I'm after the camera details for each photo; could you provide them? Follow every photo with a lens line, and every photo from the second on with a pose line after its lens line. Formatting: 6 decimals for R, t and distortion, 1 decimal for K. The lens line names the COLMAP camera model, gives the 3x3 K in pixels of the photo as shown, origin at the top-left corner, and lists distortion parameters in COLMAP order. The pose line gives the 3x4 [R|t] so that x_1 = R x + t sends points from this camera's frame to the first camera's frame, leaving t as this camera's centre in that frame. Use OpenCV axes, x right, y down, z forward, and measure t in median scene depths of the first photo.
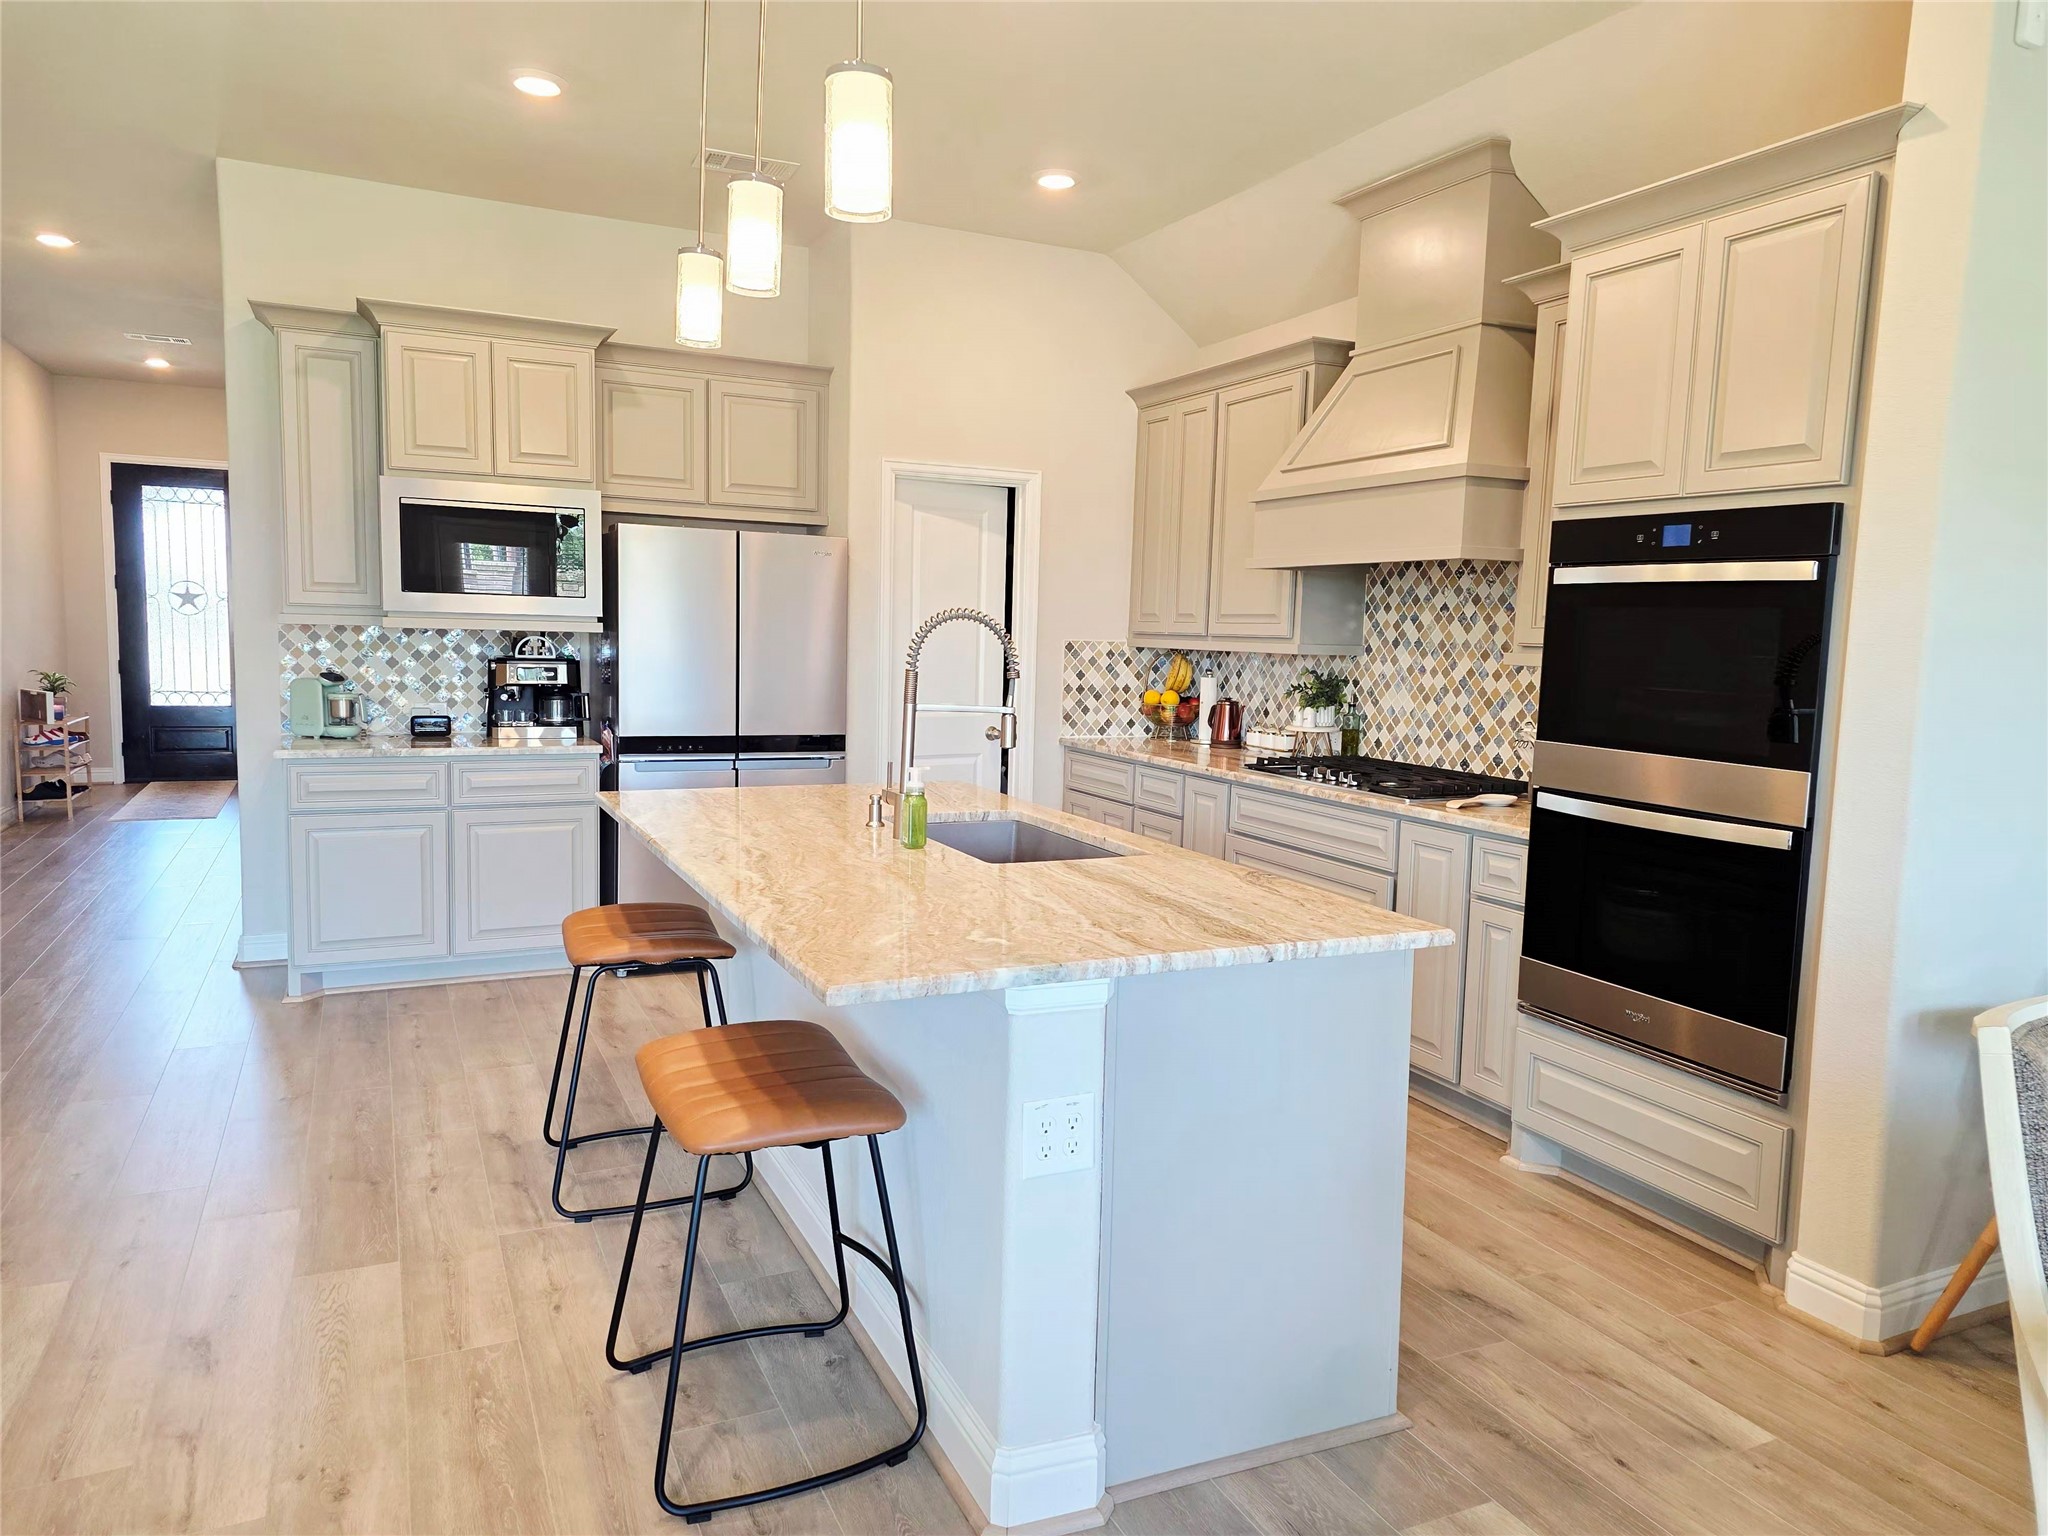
lens RADIAL K [[1360.4, 0, 1004.4], [0, 1360.4, 755.3], [0, 0, 1]] dist [0.073054, -0.049948]
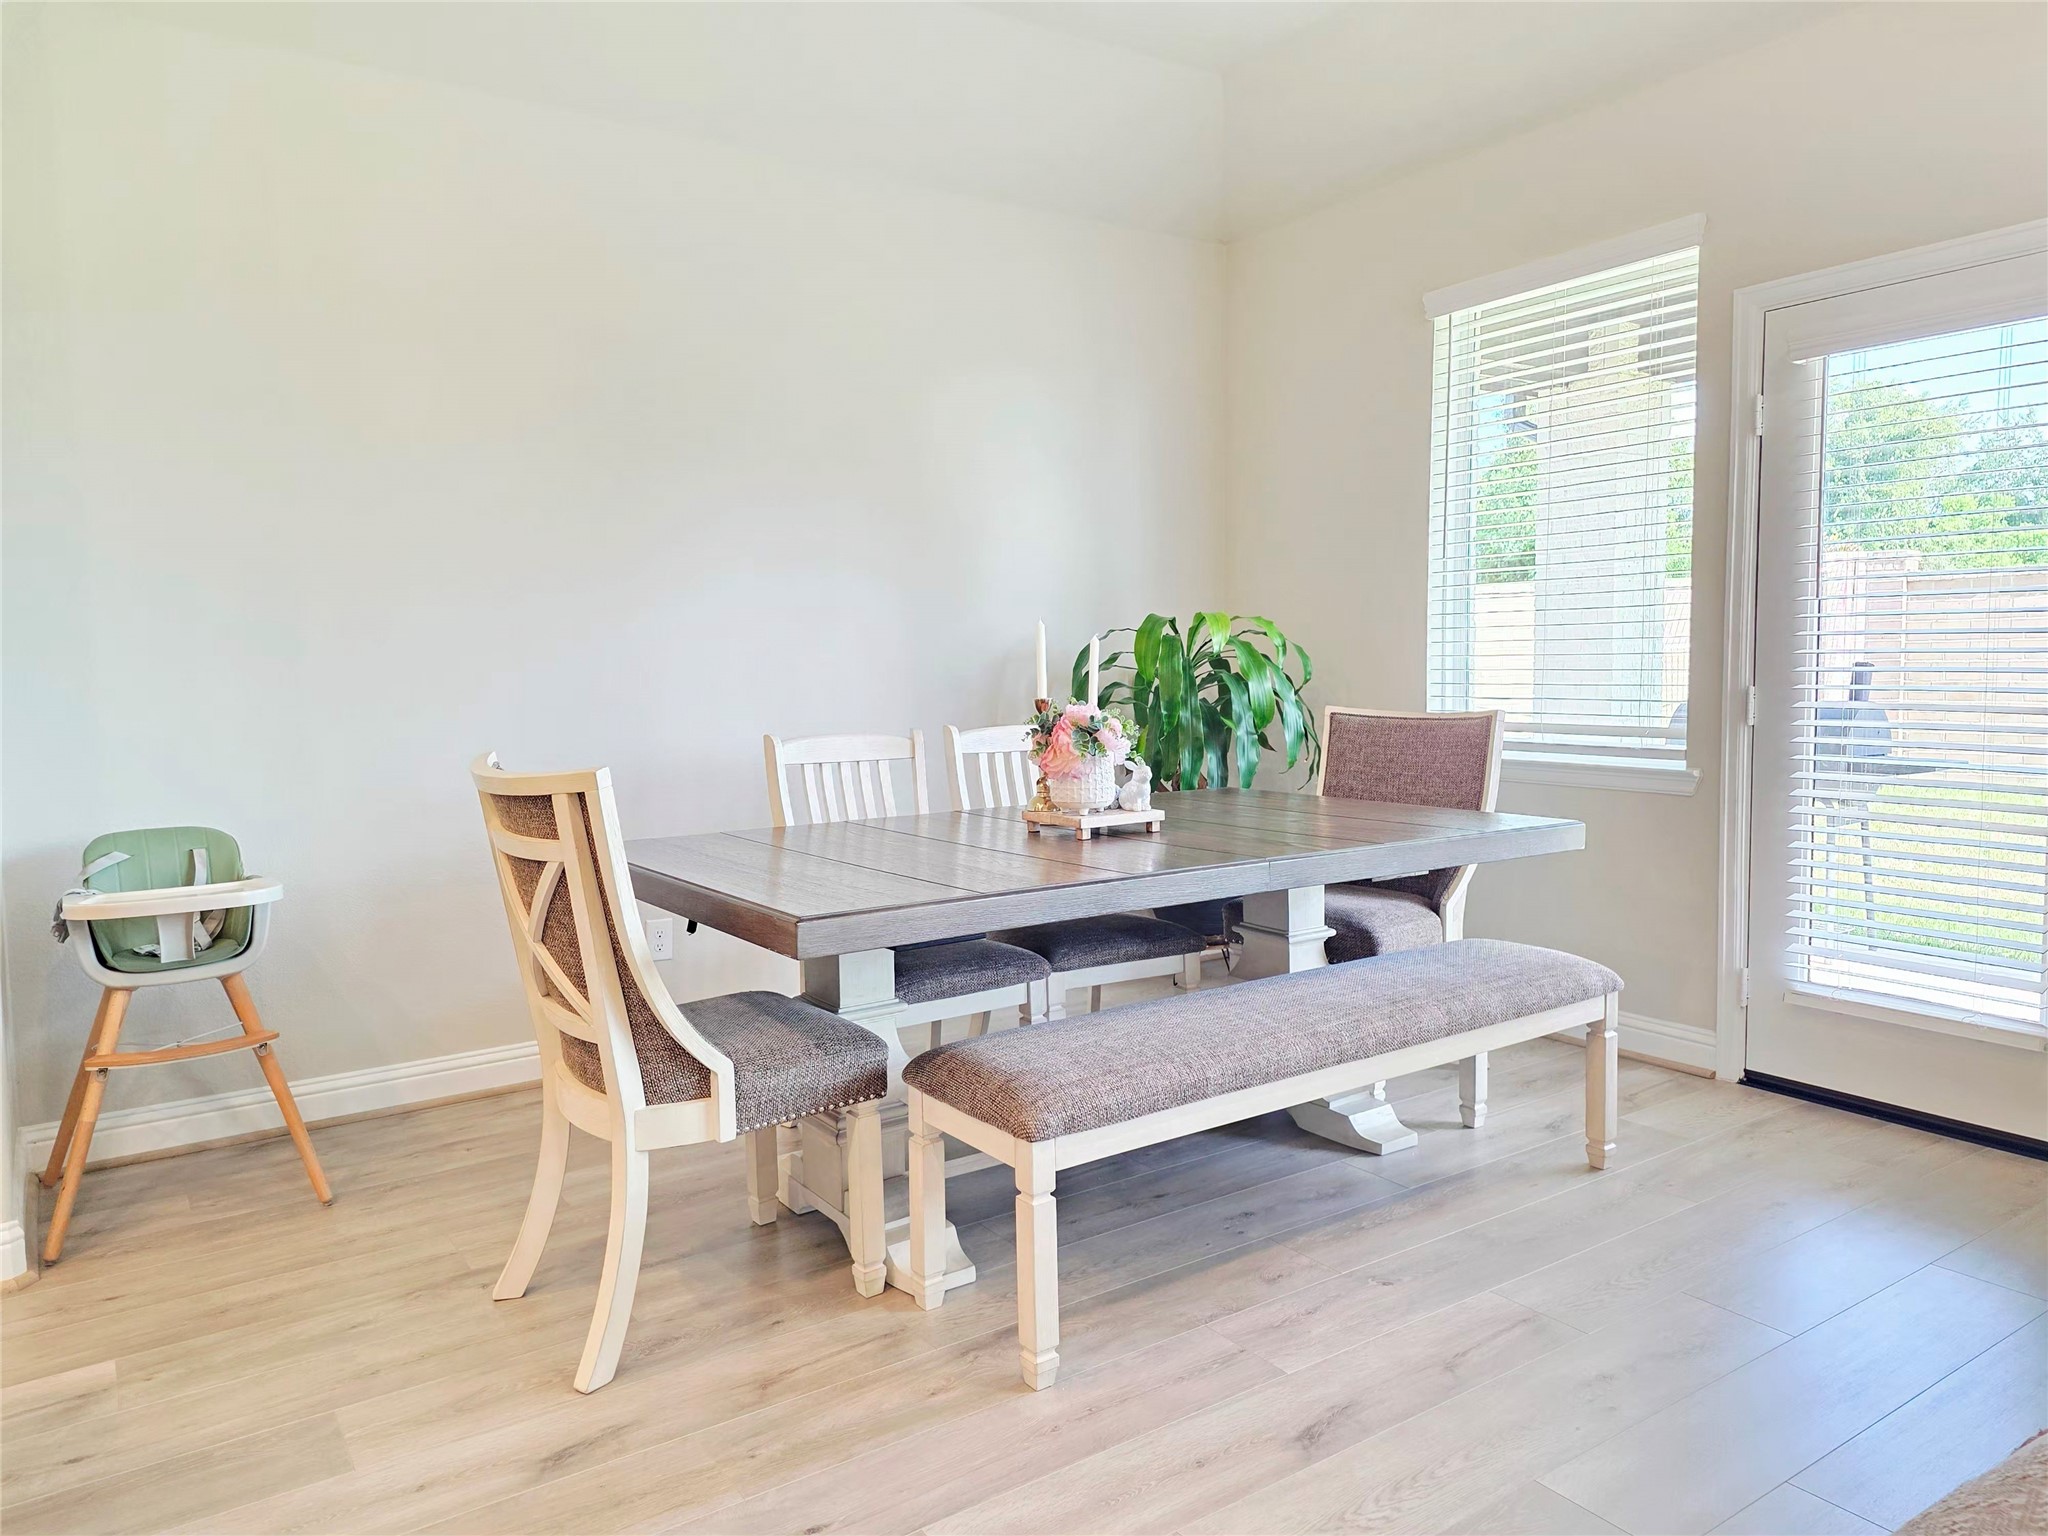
lens RADIAL K [[1360.4, 0, 1012.2], [0, 1360.4, 770.4], [0, 0, 1]] dist [0.073054, -0.049948]
pose [[-0.157026, -0.099229, 0.982597, -0.233861], [0.110174, 0.986969, 0.117277, 0.023741], [-0.981430, 0.126672, -0.144047, 0.252969]]
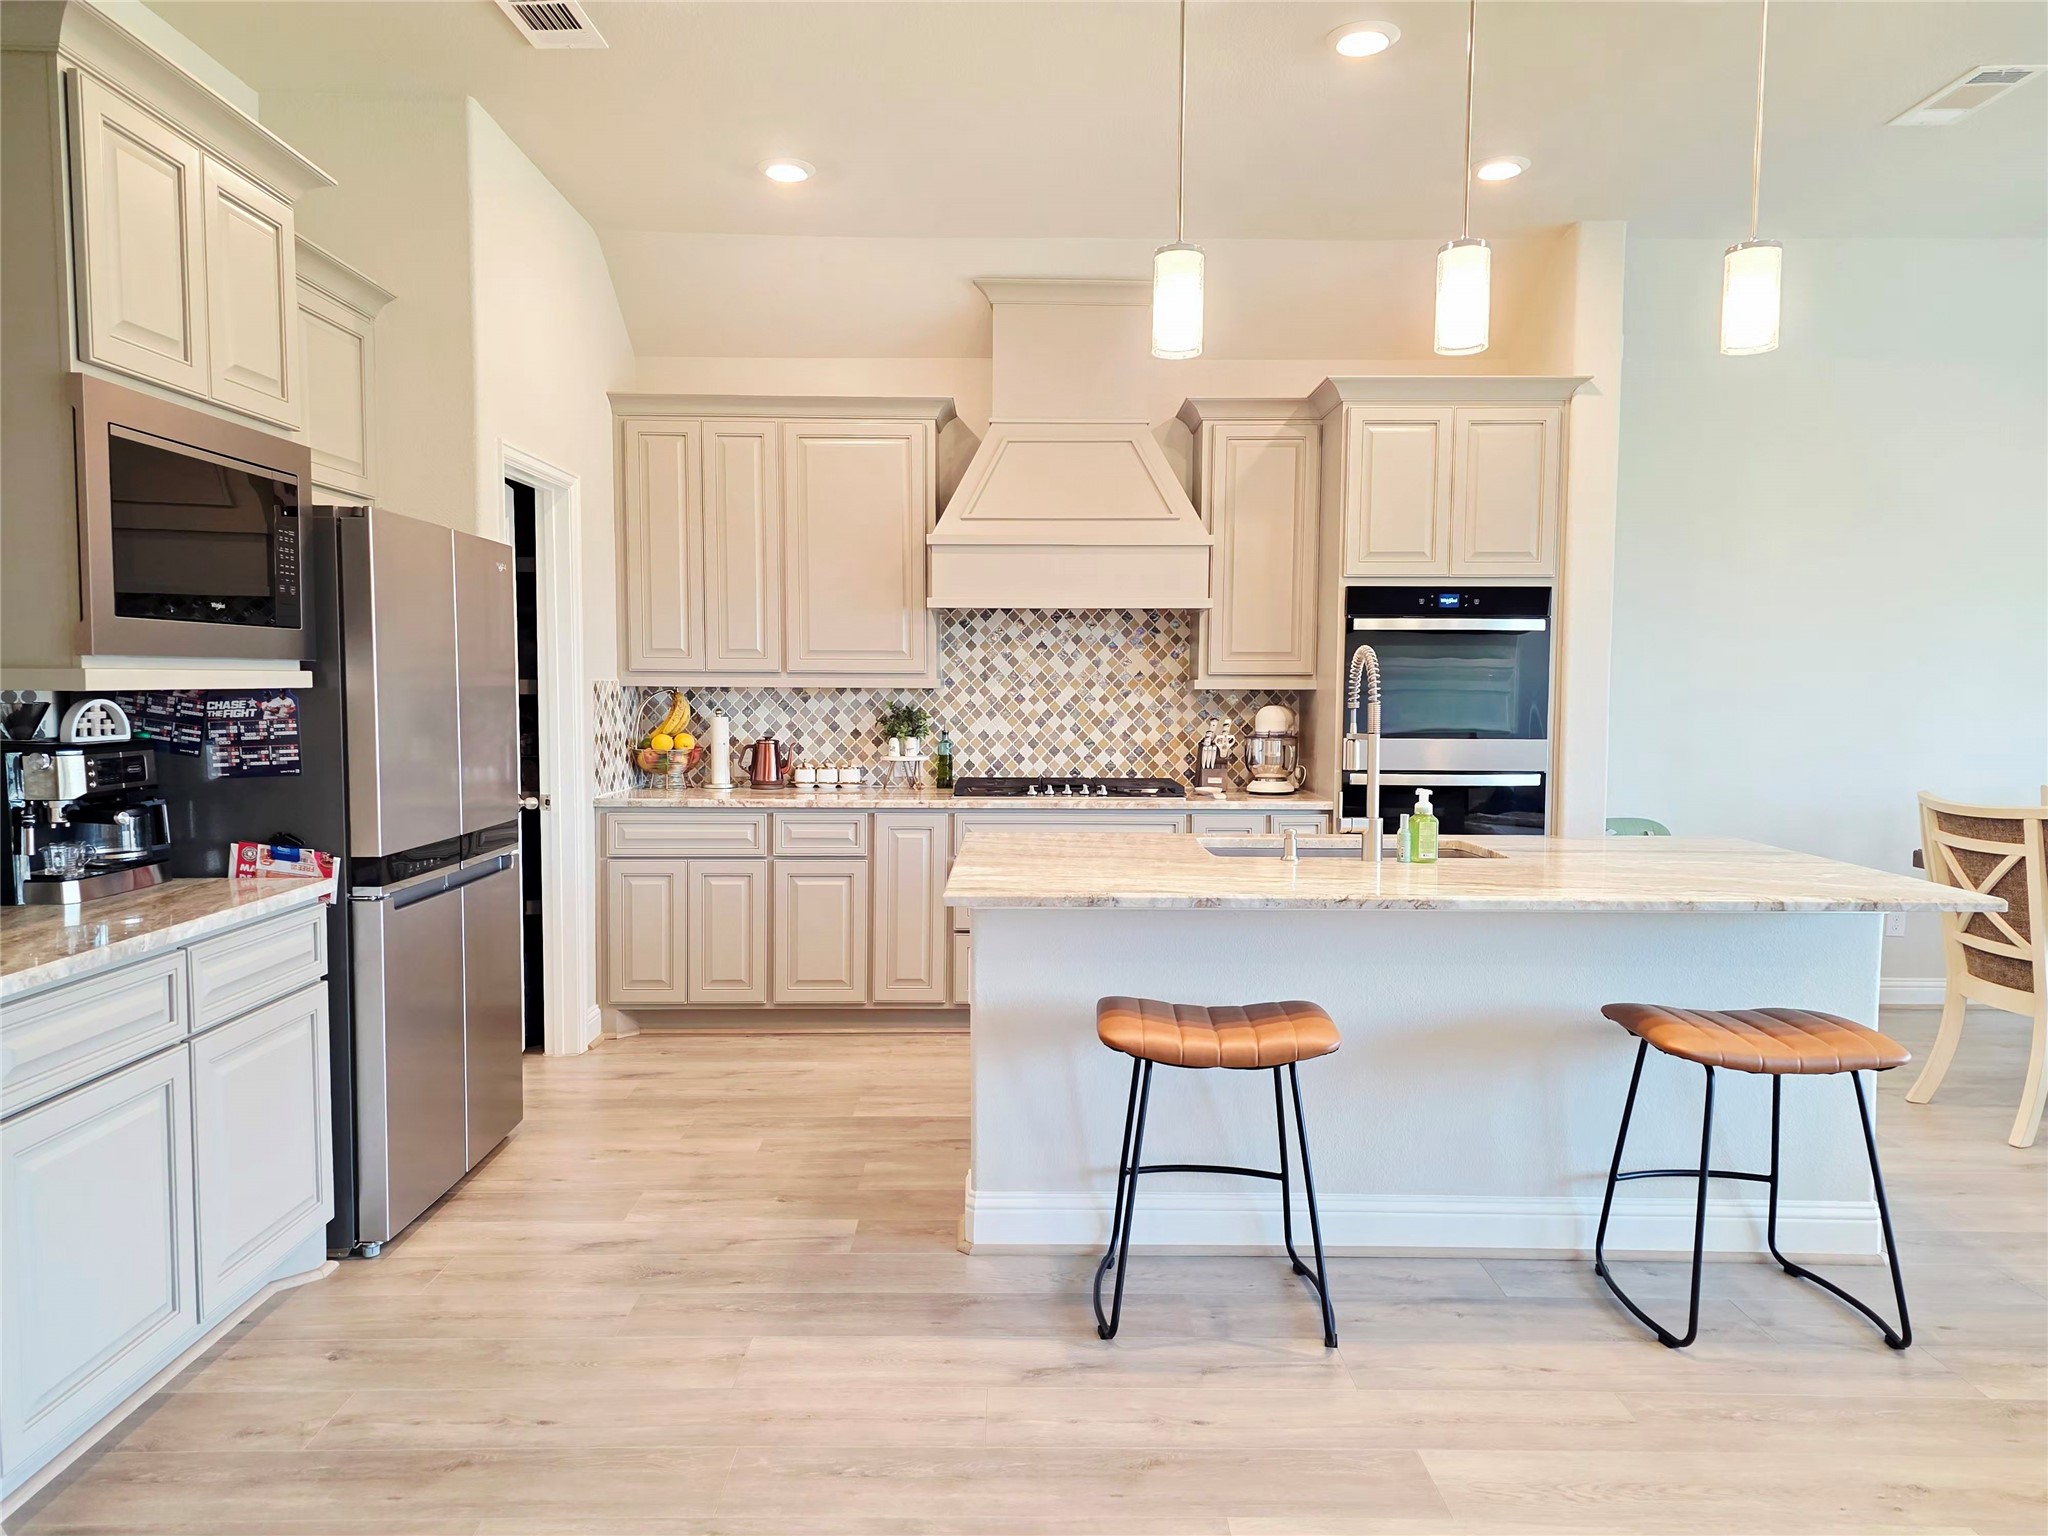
lens RADIAL K [[1360.4, 0, 1015.2], [0, 1360.4, 768.6], [0, 0, 1]] dist [0.073054, -0.049948]
pose [[0.412686, -0.081748, 0.907198, -0.776719], [0.094346, 0.994444, 0.046692, -0.058232], [-0.905974, 0.066321, 0.418106, 0.530388]]
